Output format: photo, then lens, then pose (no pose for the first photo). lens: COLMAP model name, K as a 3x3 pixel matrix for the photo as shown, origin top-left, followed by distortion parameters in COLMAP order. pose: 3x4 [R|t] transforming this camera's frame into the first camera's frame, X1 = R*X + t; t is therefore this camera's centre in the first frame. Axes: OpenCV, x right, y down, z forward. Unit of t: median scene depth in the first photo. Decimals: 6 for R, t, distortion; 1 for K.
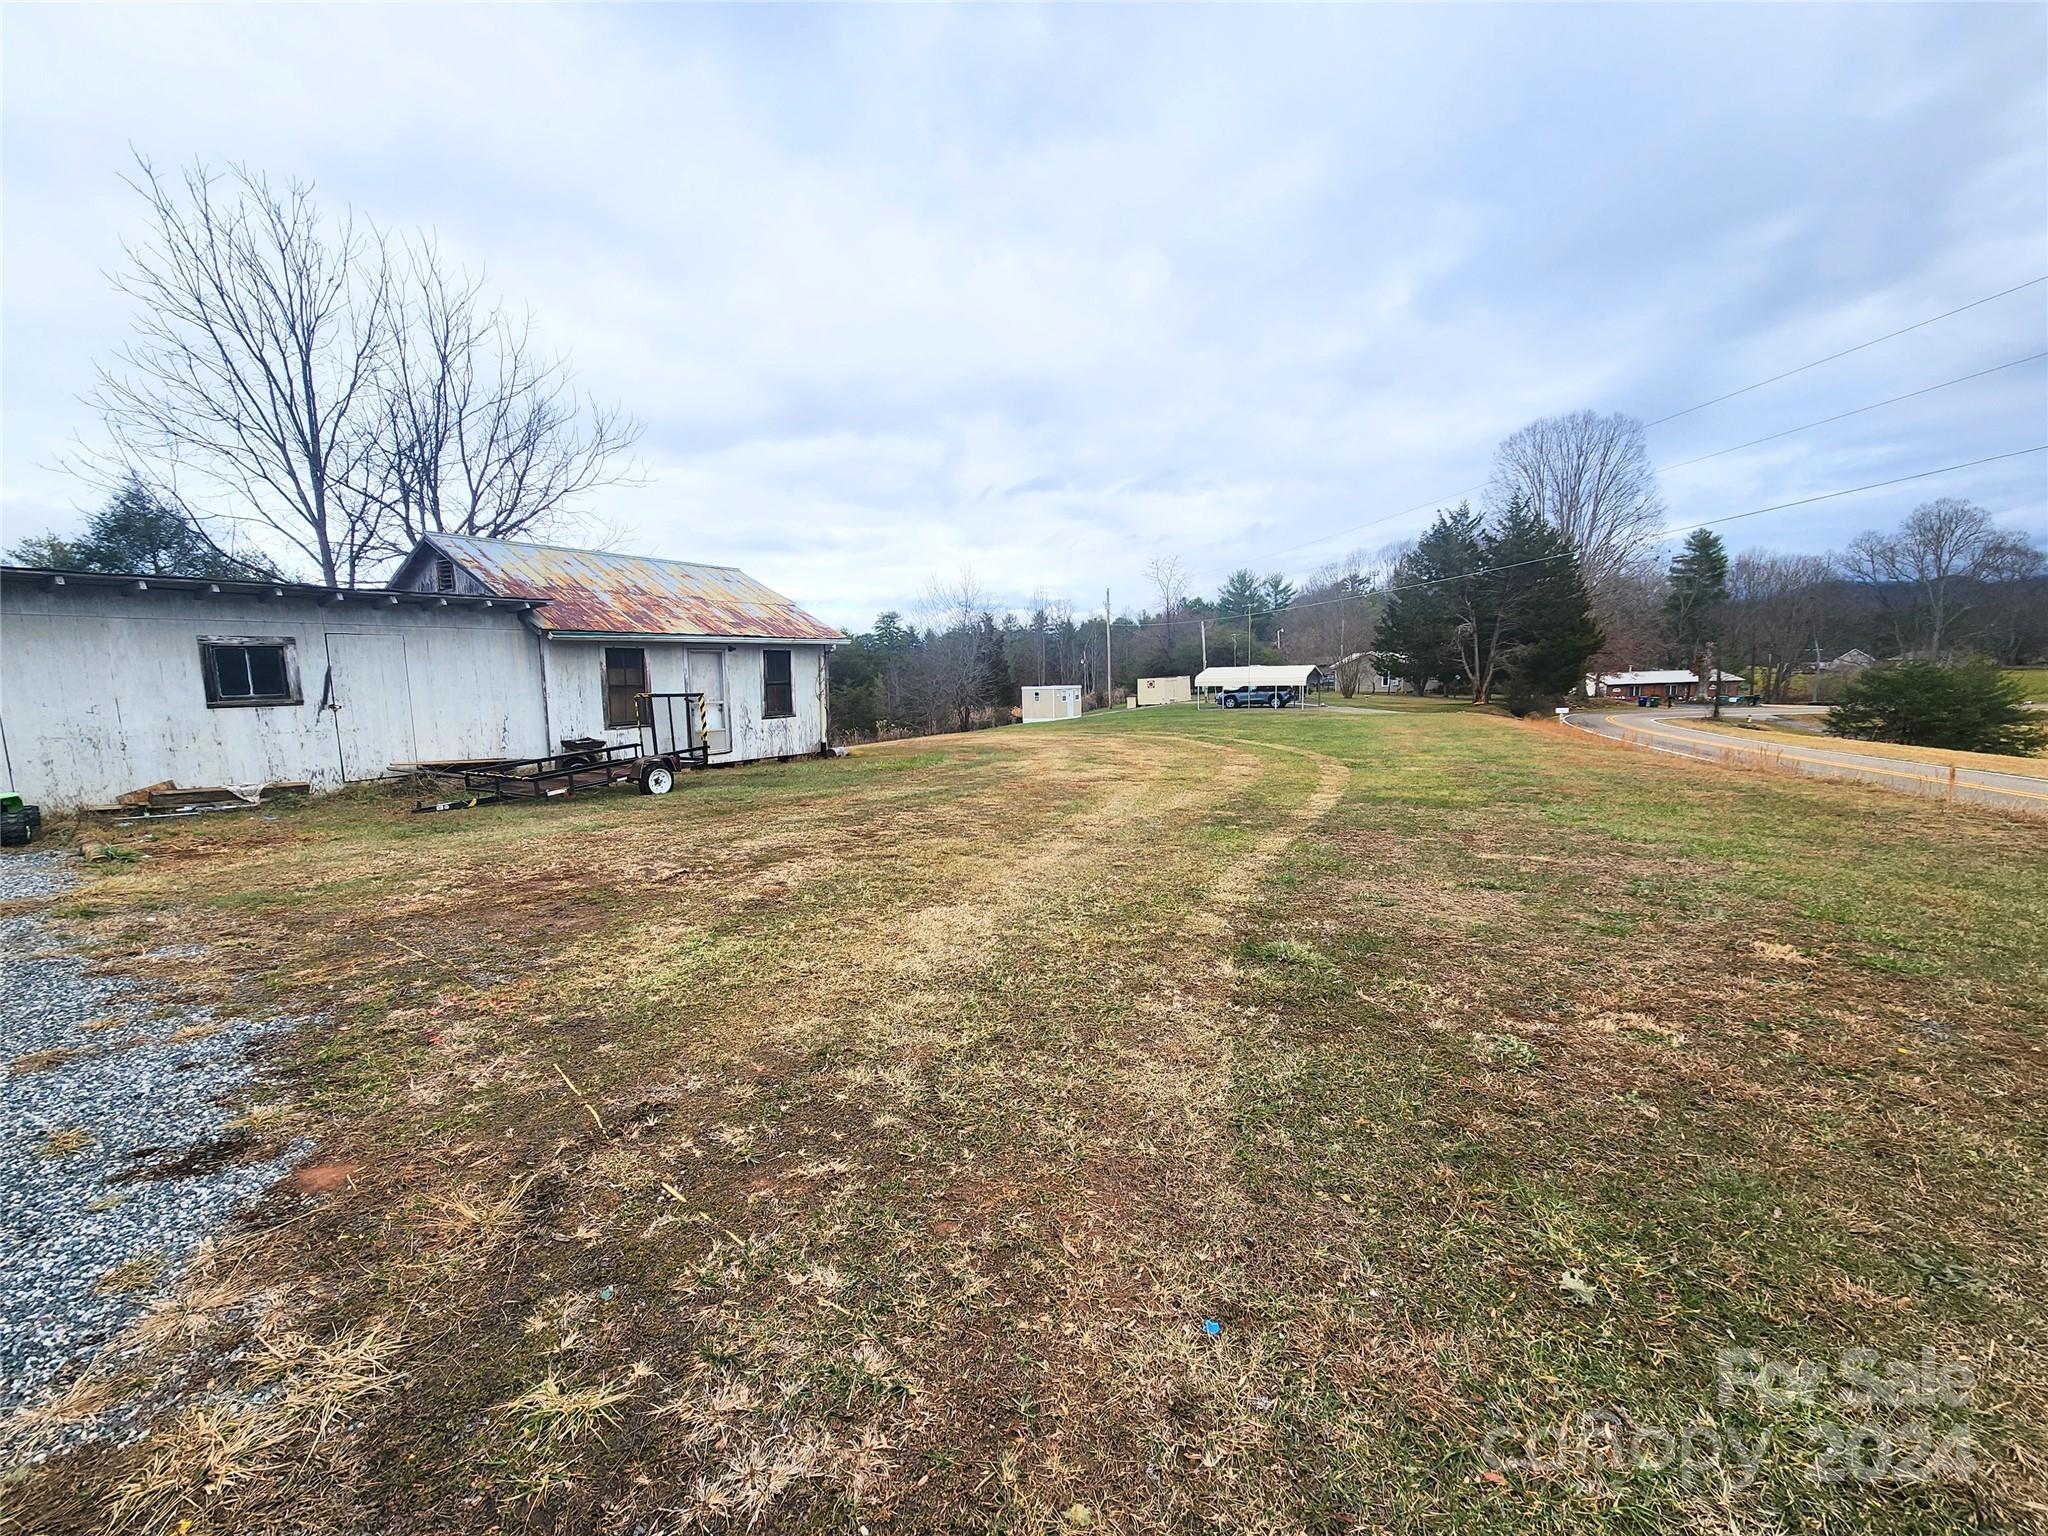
lens RADIAL K [[828.6, 0, 1028.3], [0, 828.6, 774.9], [0, 0, 1]] dist [0.001817, -0.001726]
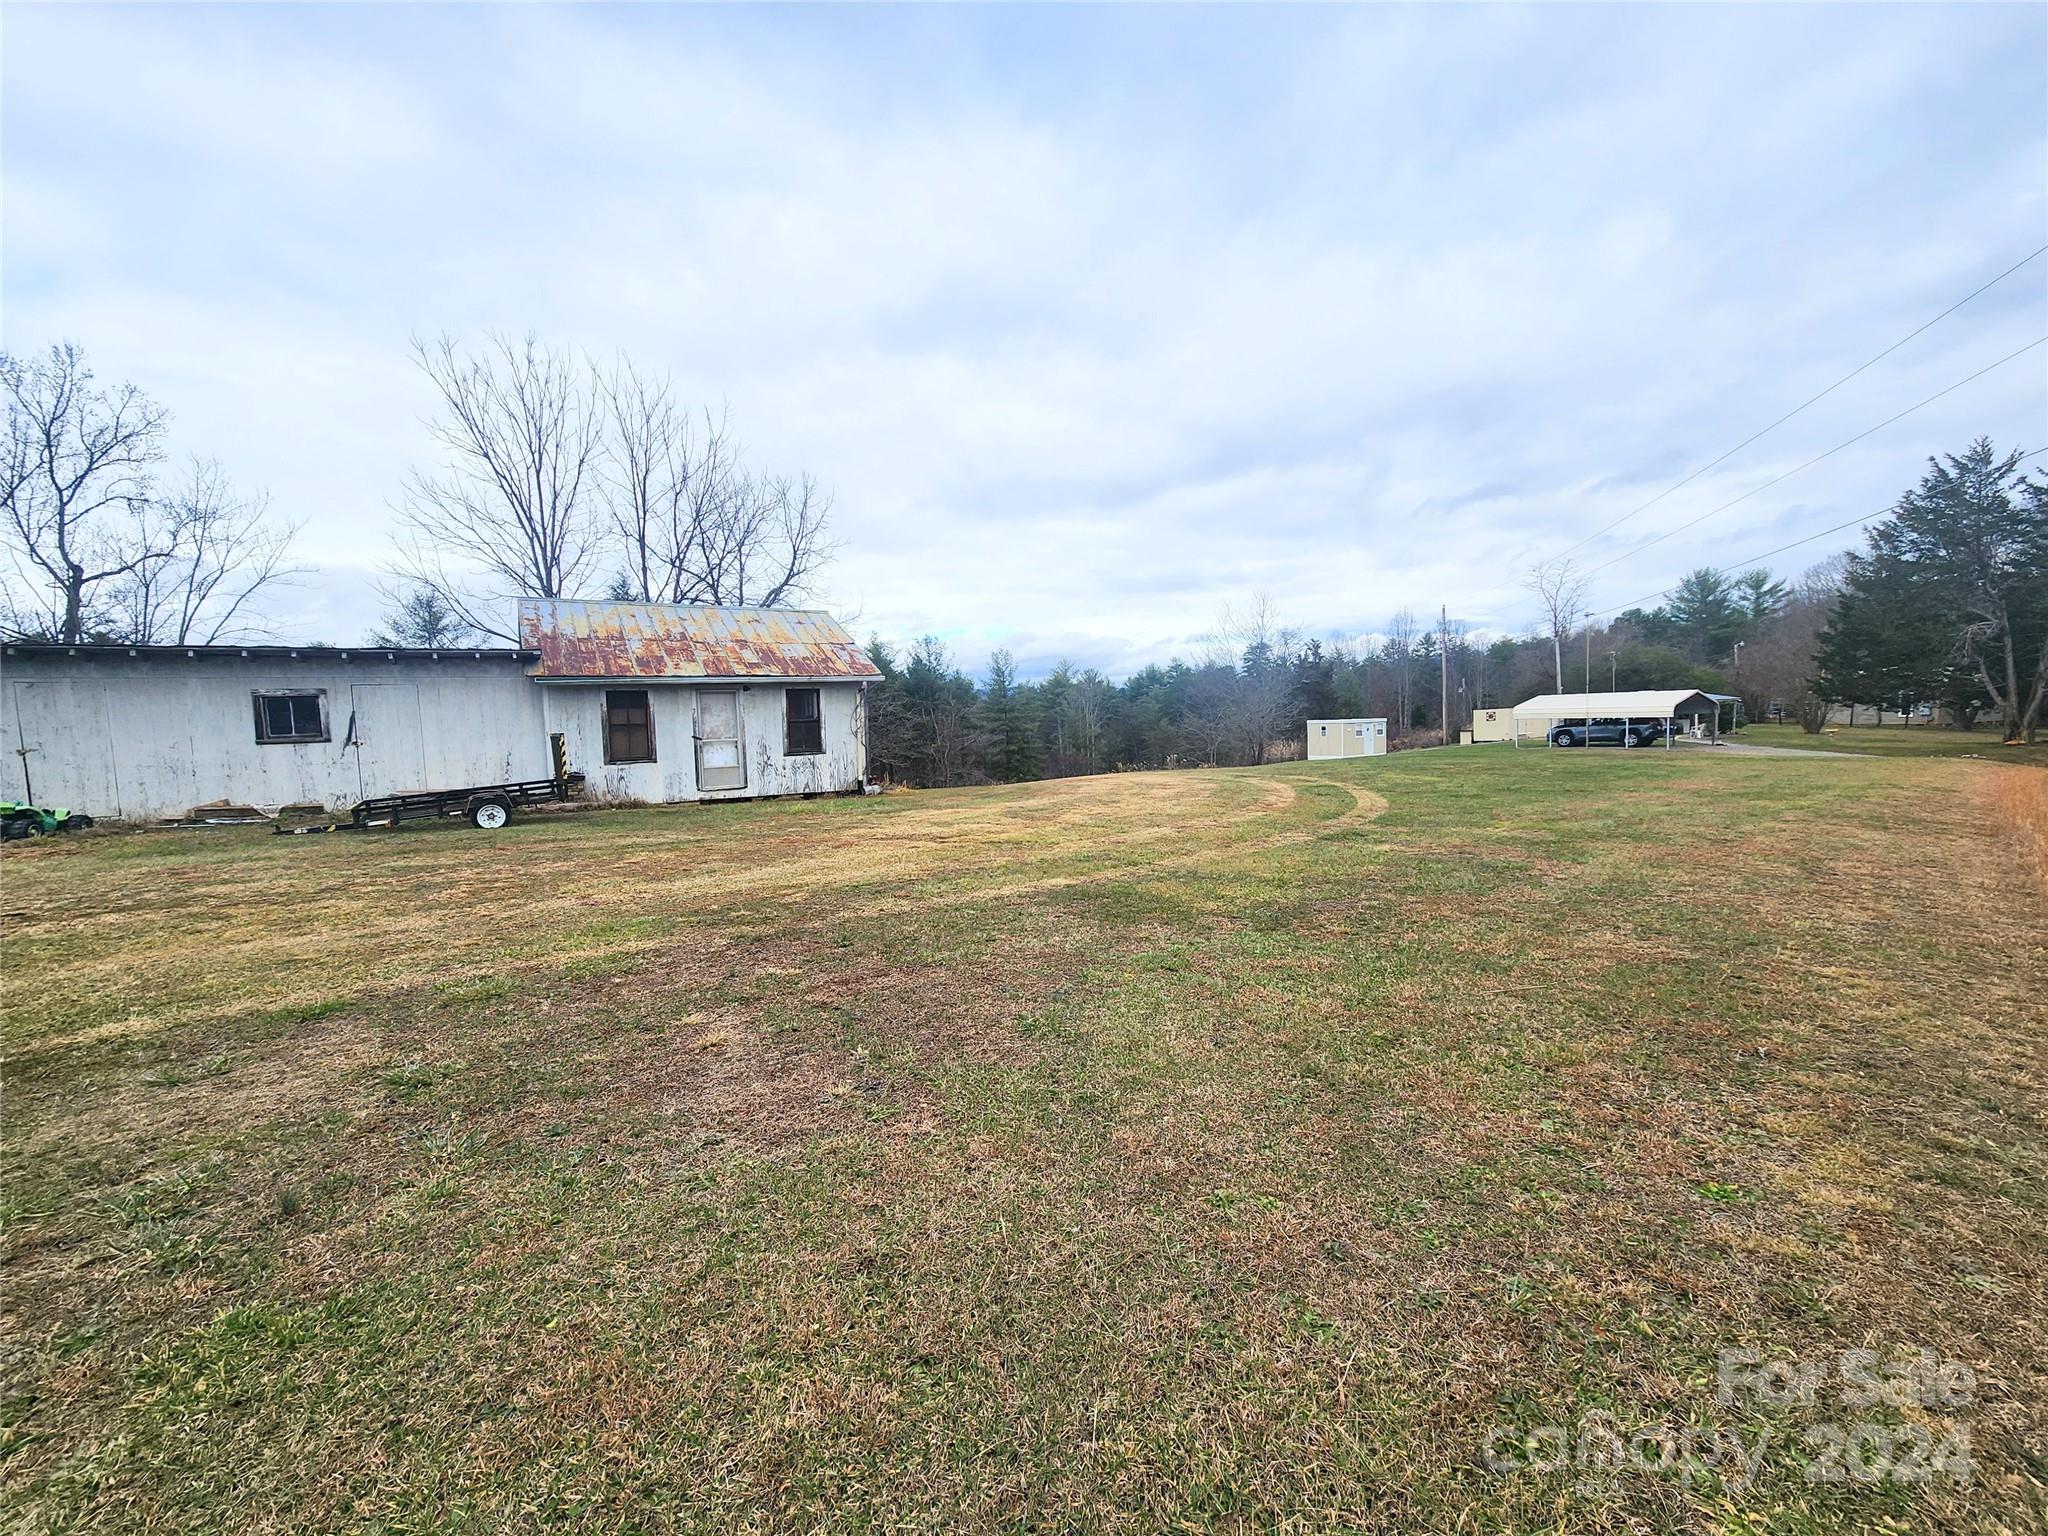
lens RADIAL K [[828.6, 0, 1038.0], [0, 828.6, 777.3], [0, 0, 1]] dist [0.001817, -0.001726]
pose [[0.895250, 0.025518, -0.444832, 0.514629], [-0.041793, 0.998766, -0.026814, -0.033793], [0.443599, 0.042596, 0.895212, 0.283271]]
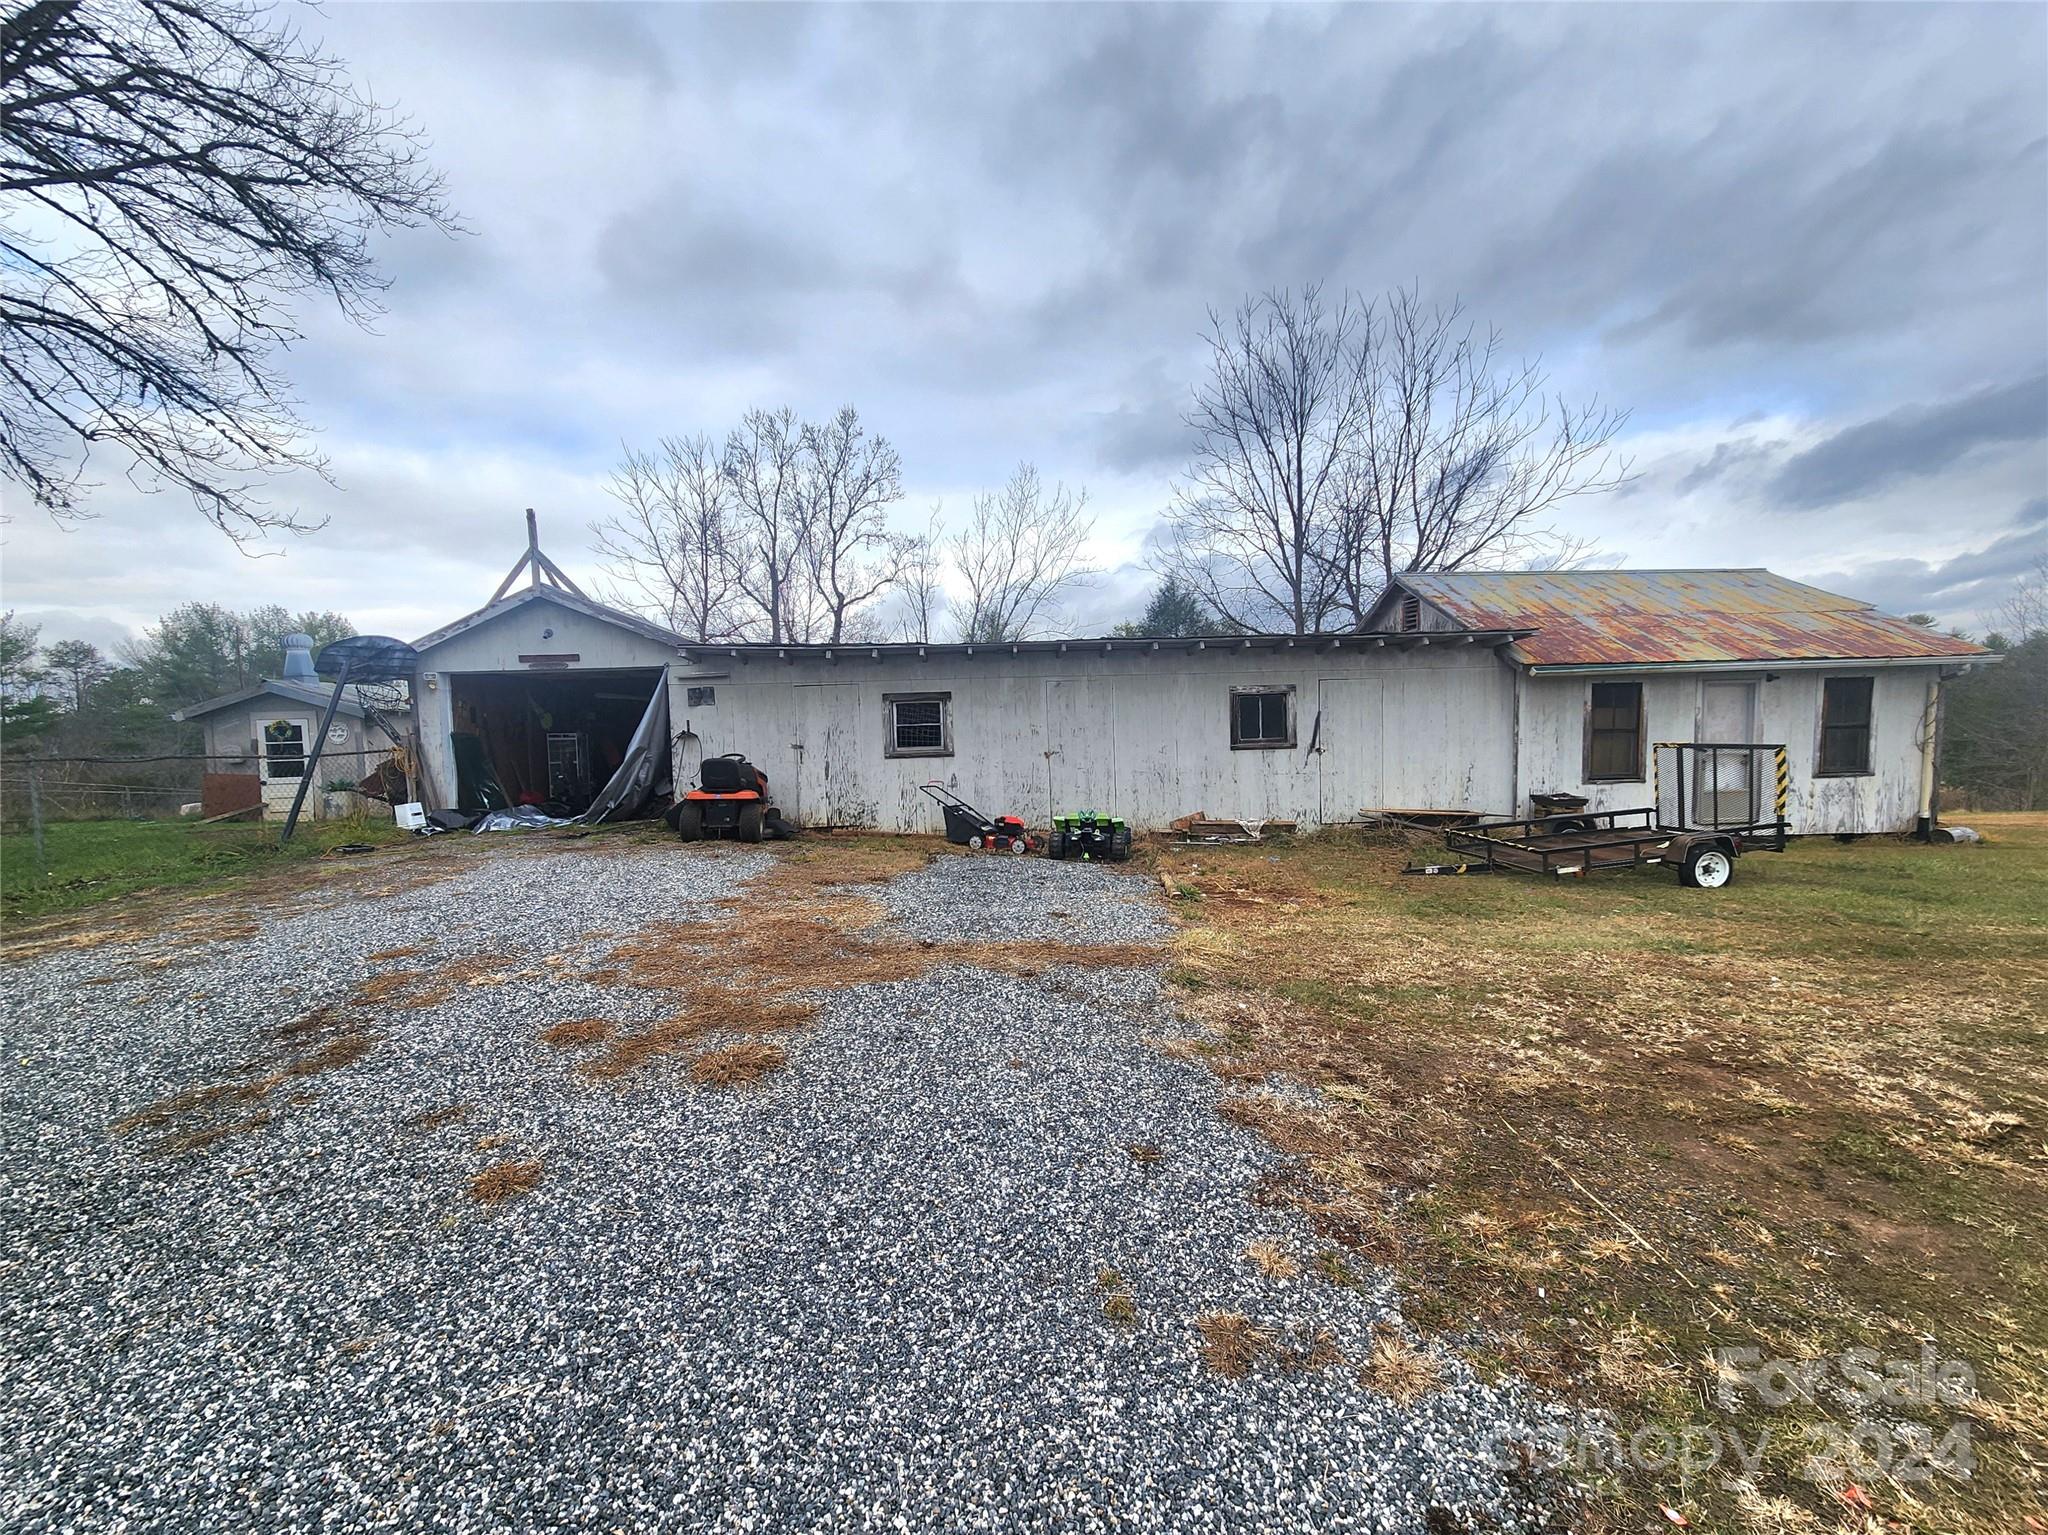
lens RADIAL K [[828.6, 0, 1033.7], [0, 828.6, 770.7], [0, 0, 1]] dist [0.001817, -0.001726]
pose [[0.572939, 0.047357, -0.818229, -0.161890], [-0.086523, 0.996246, -0.002925, -0.019134], [0.815018, 0.072472, 0.574885, 0.098576]]
